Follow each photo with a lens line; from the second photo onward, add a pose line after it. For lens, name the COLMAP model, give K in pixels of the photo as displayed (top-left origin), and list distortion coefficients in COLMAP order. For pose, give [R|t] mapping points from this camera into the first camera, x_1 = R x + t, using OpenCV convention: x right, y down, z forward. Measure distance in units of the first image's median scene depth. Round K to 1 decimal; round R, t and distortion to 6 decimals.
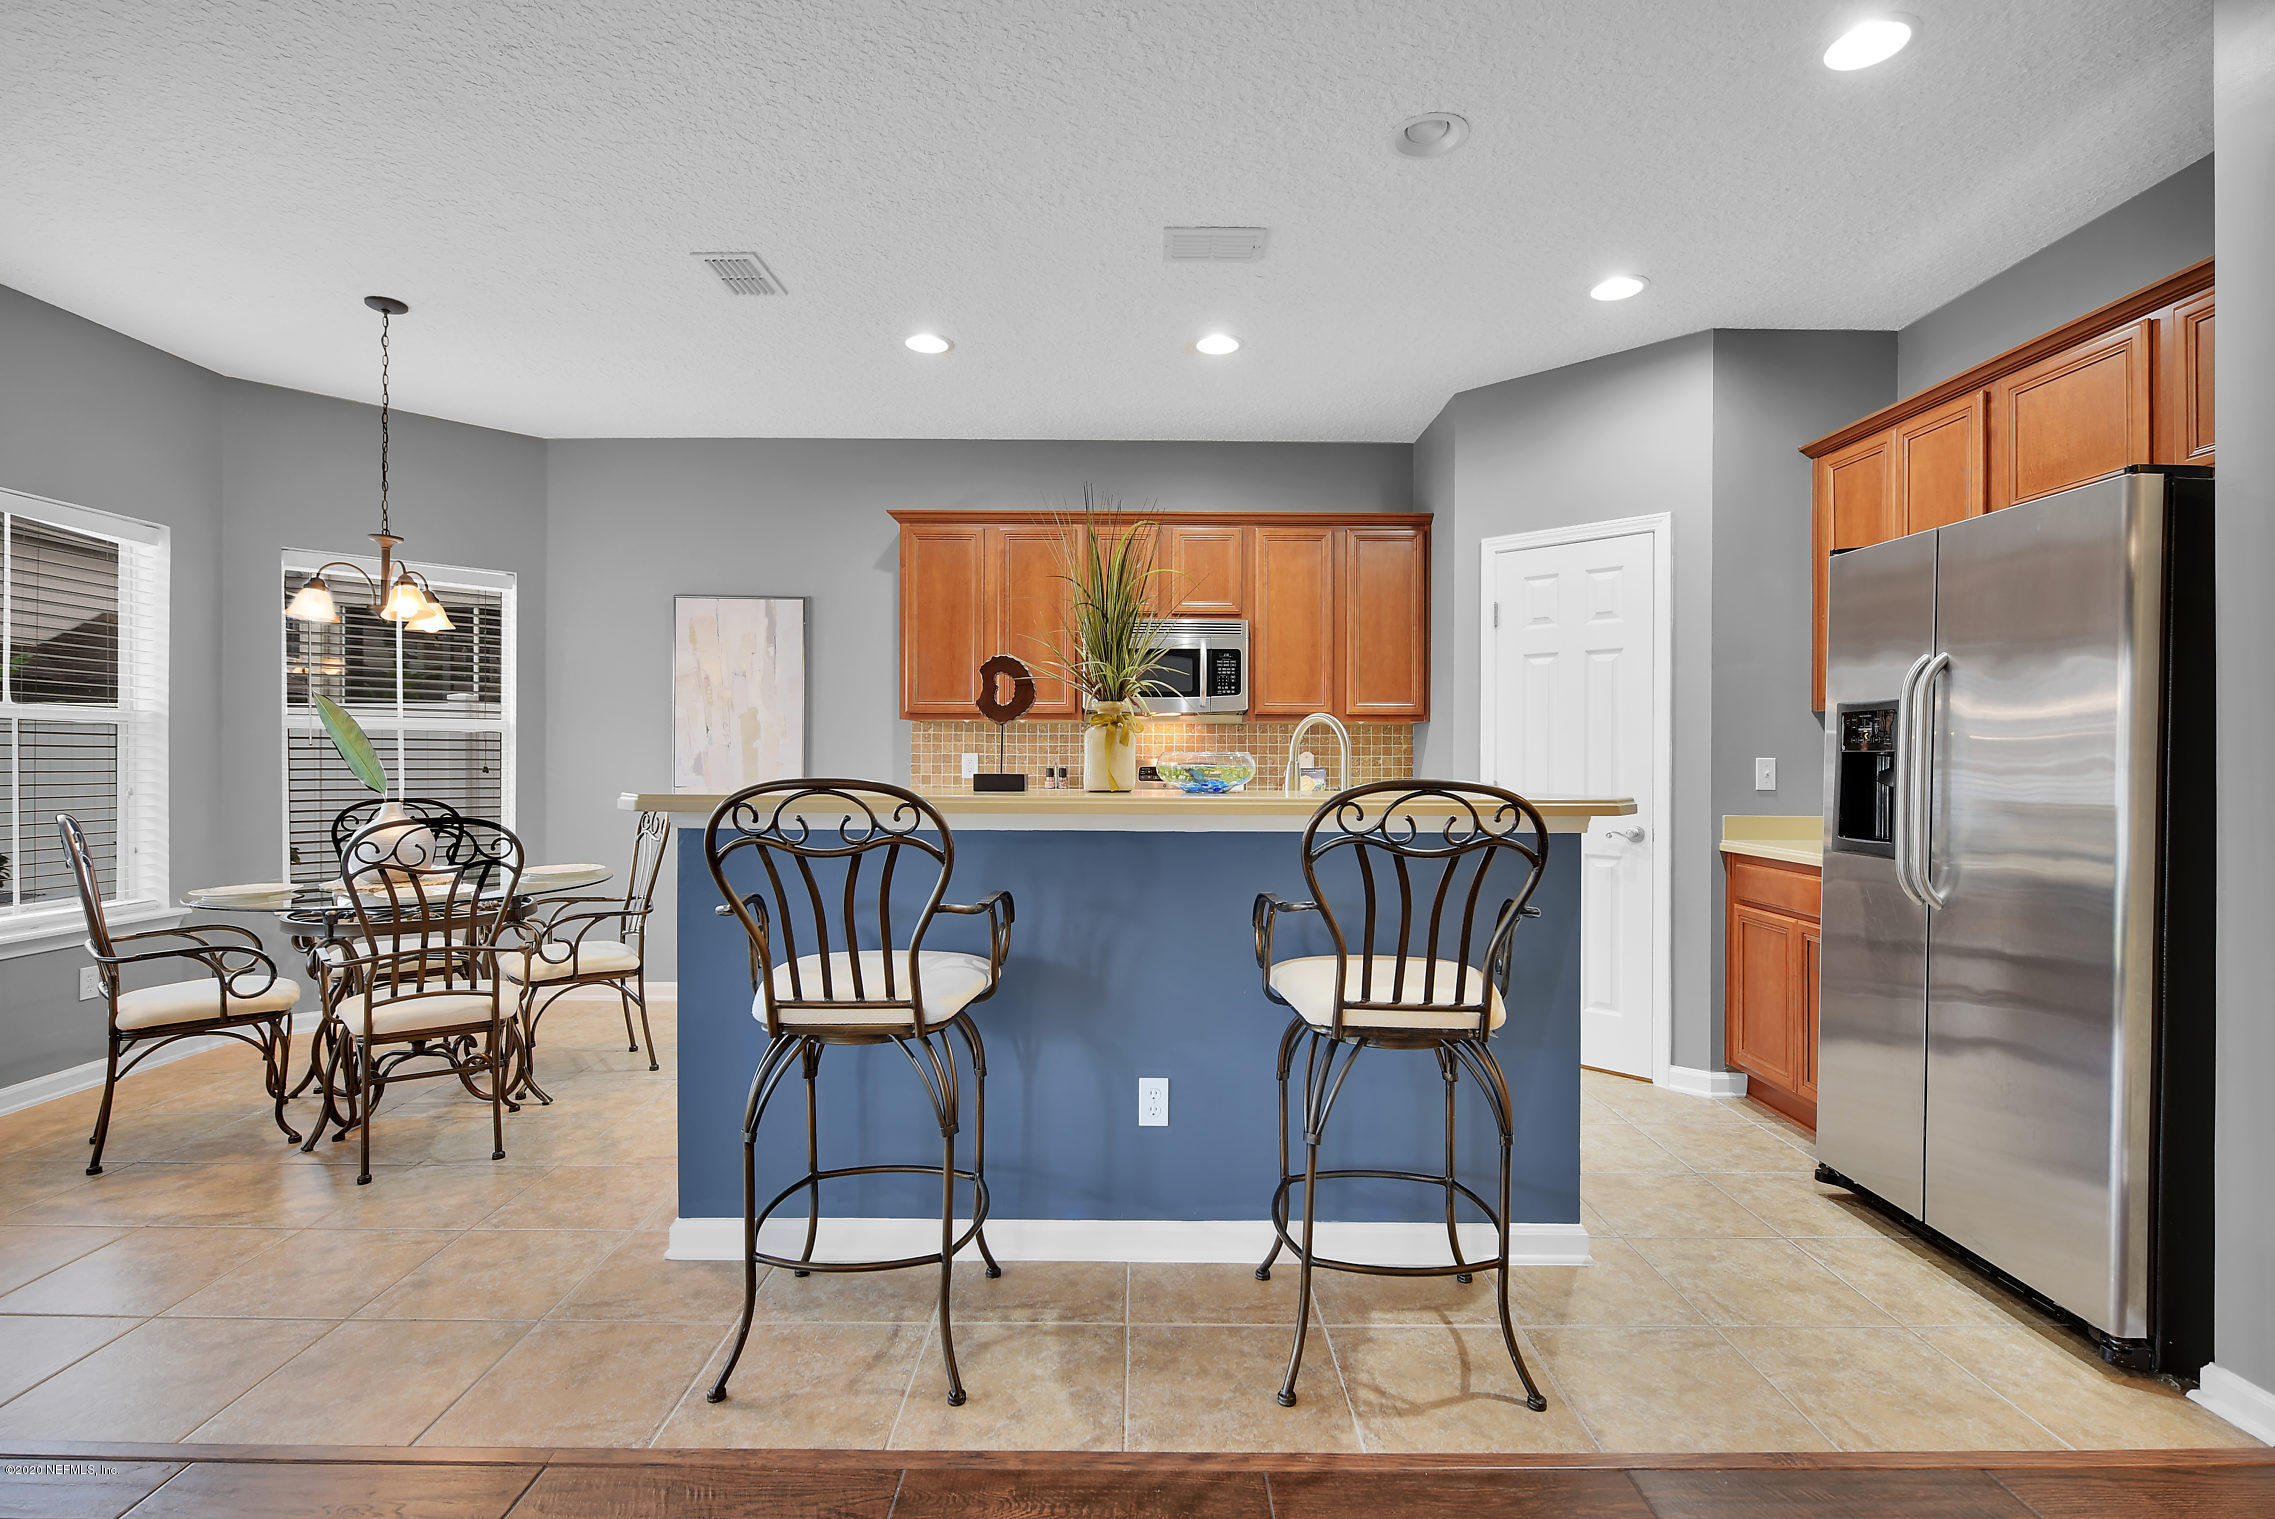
lens RADIAL K [[1050.2, 0, 1142.1], [0, 1050.2, 751.4], [0, 0, 1]] dist [-0.005400, -0.002355]
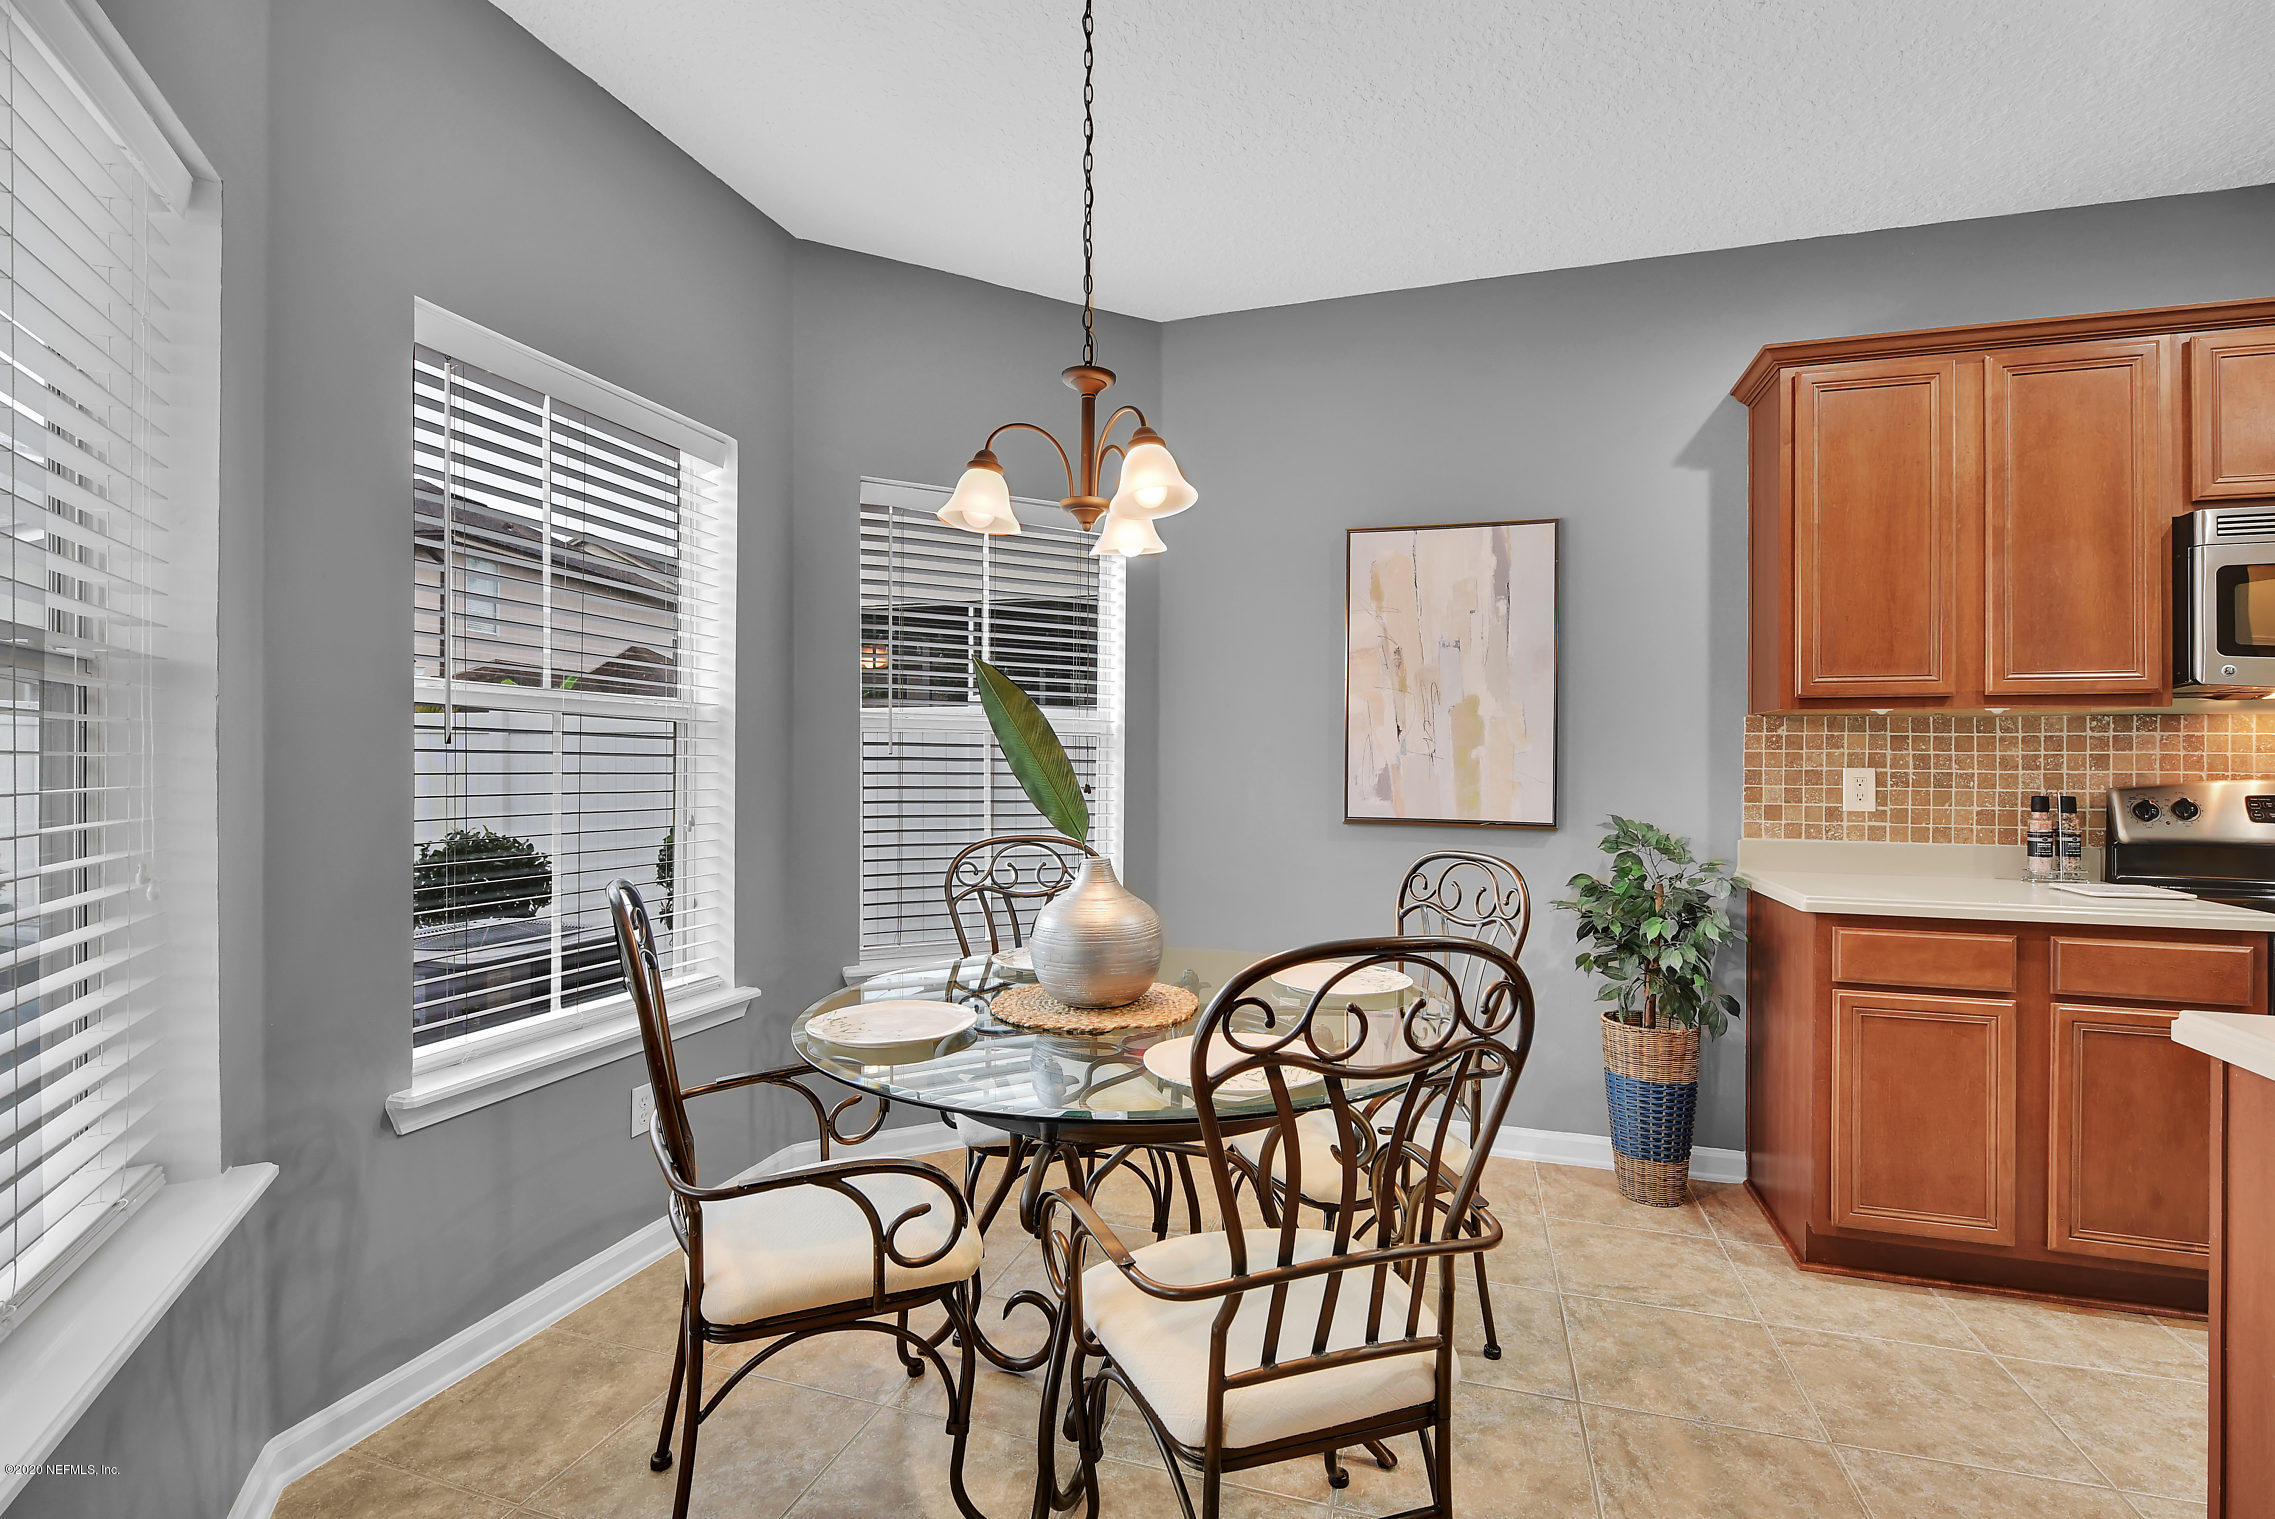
lens RADIAL K [[993.5, 0, 1149.0], [0, 993.5, 761.5], [0, 0, 1]] dist [-0.014542, -0.001538]
pose [[0.954518, 0.001462, -0.298149, -0.477342], [-0.001929, 0.999997, -0.001272, -0.000658], [0.298146, 0.001790, 0.954519, 0.456397]]
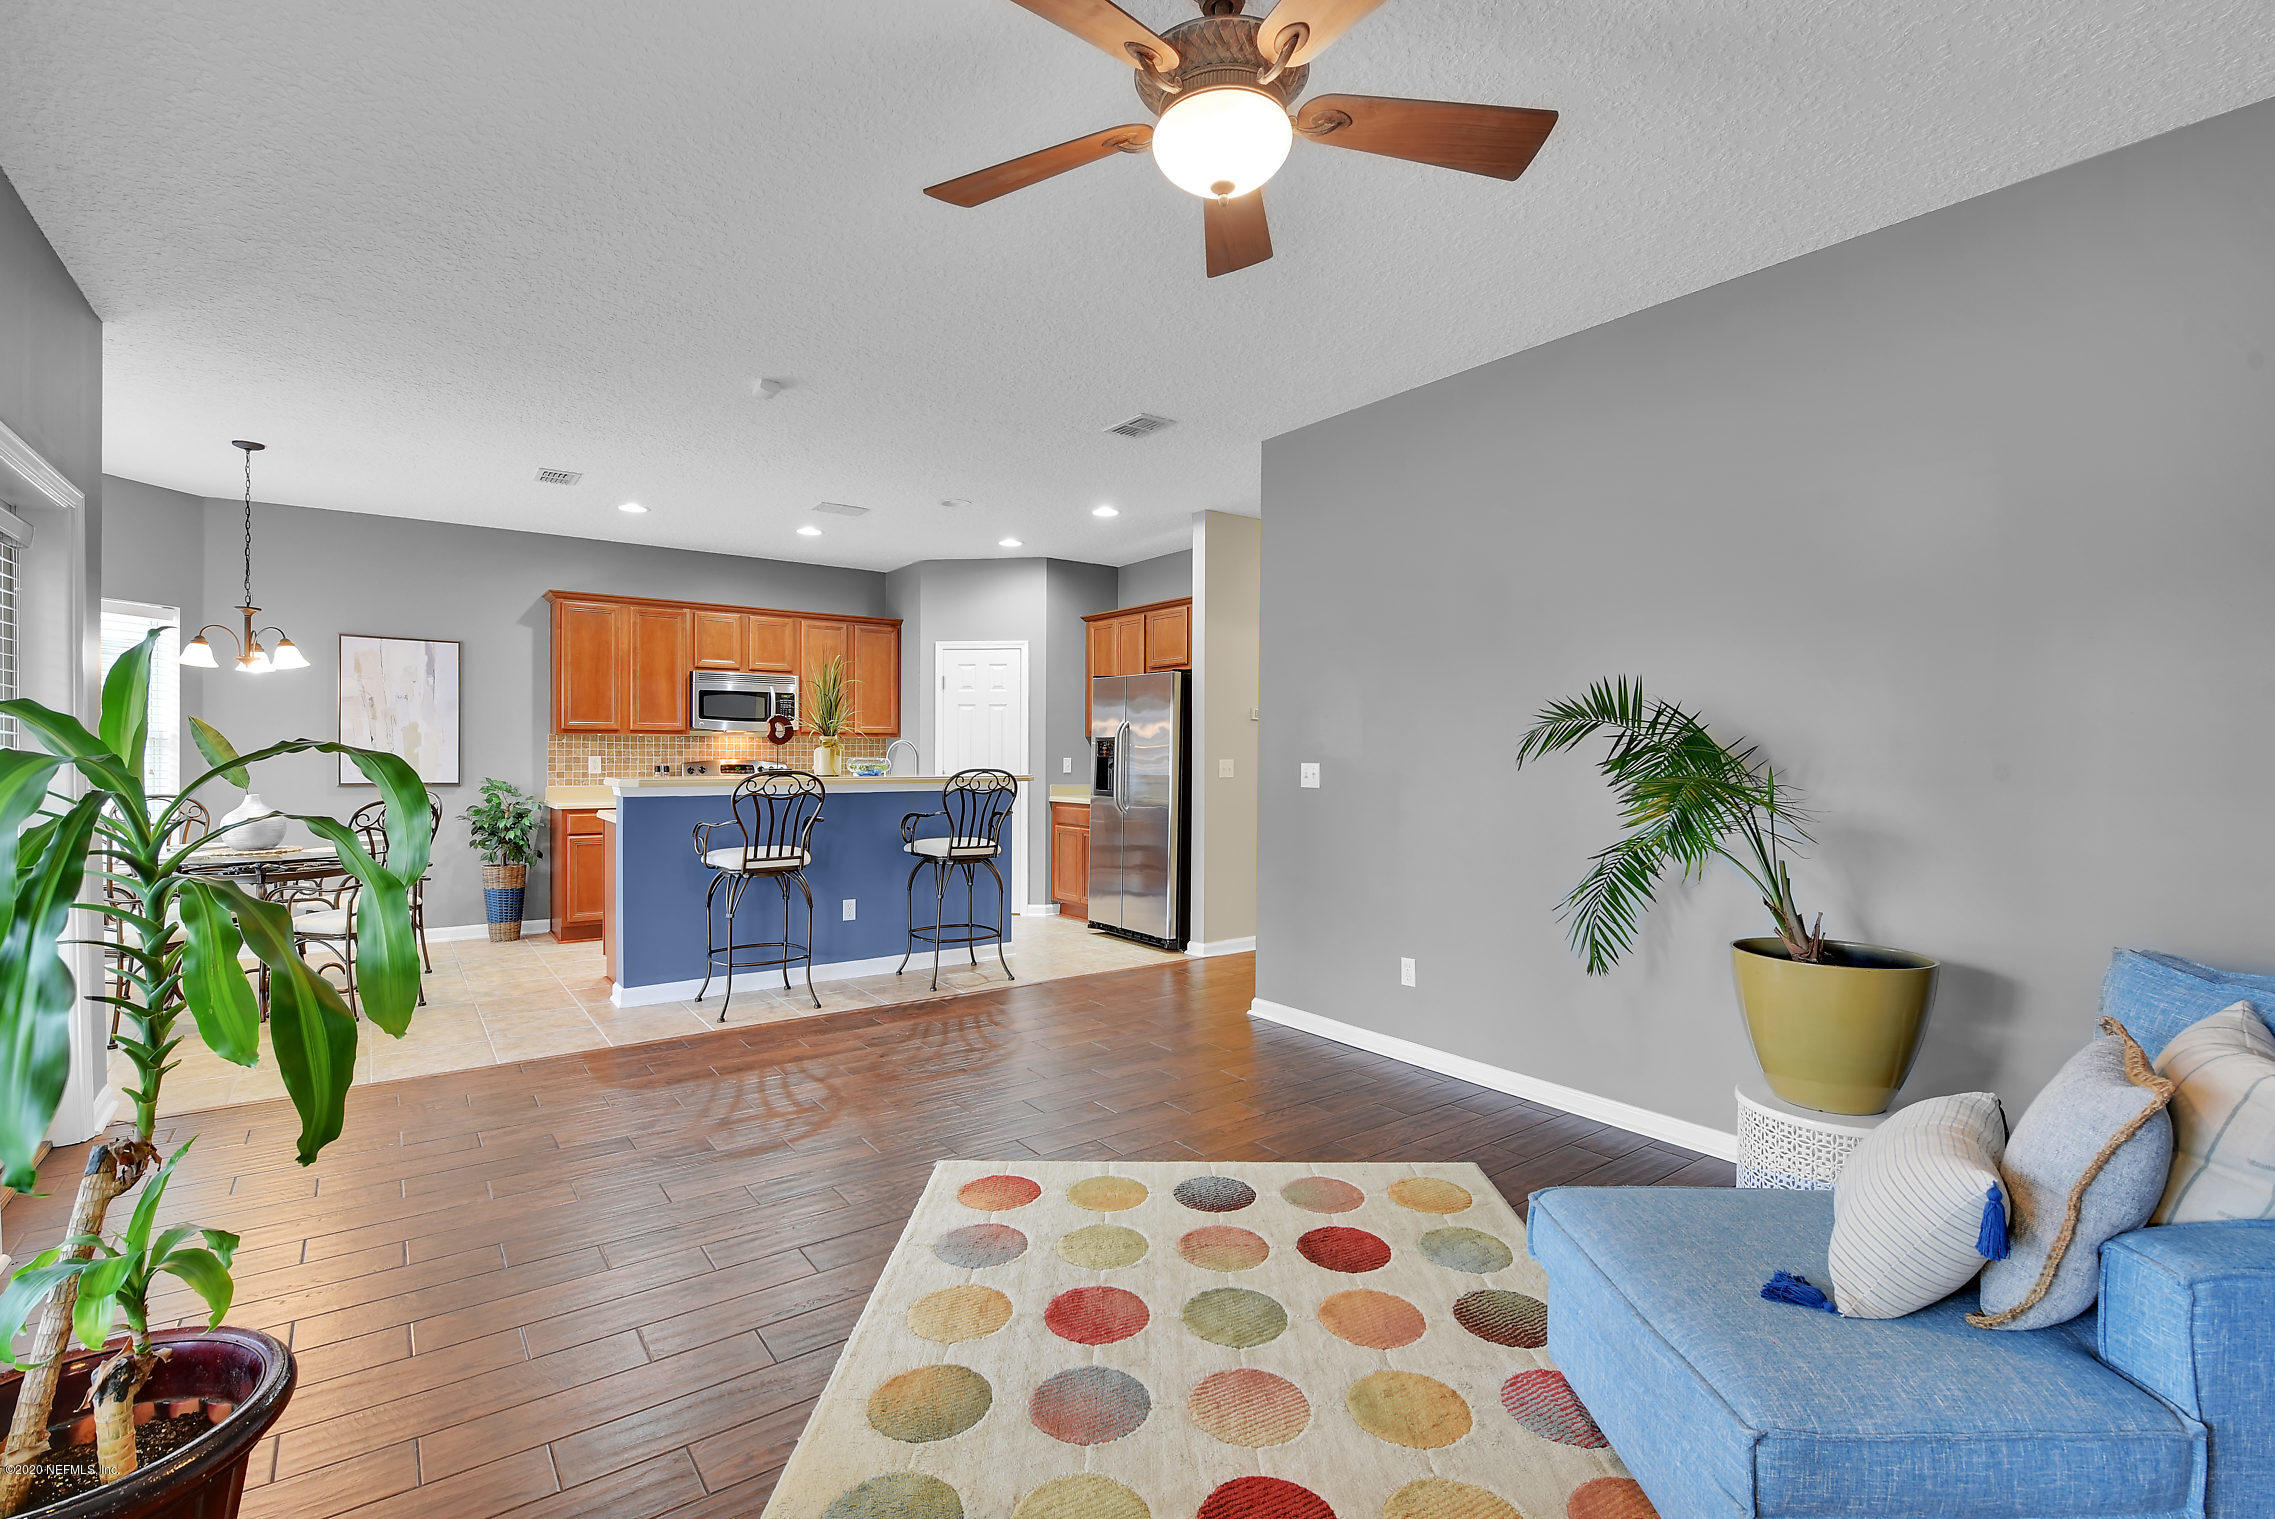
lens RADIAL K [[1050.2, 0, 1150.1], [0, 1050.2, 755.4], [0, 0, 1]] dist [-0.005400, -0.002355]
pose [[0.803256, -0.003799, 0.595622, -0.519754], [-0.001443, 0.999964, 0.008324, -0.015780], [-0.595632, -0.007546, 0.803222, -0.784110]]
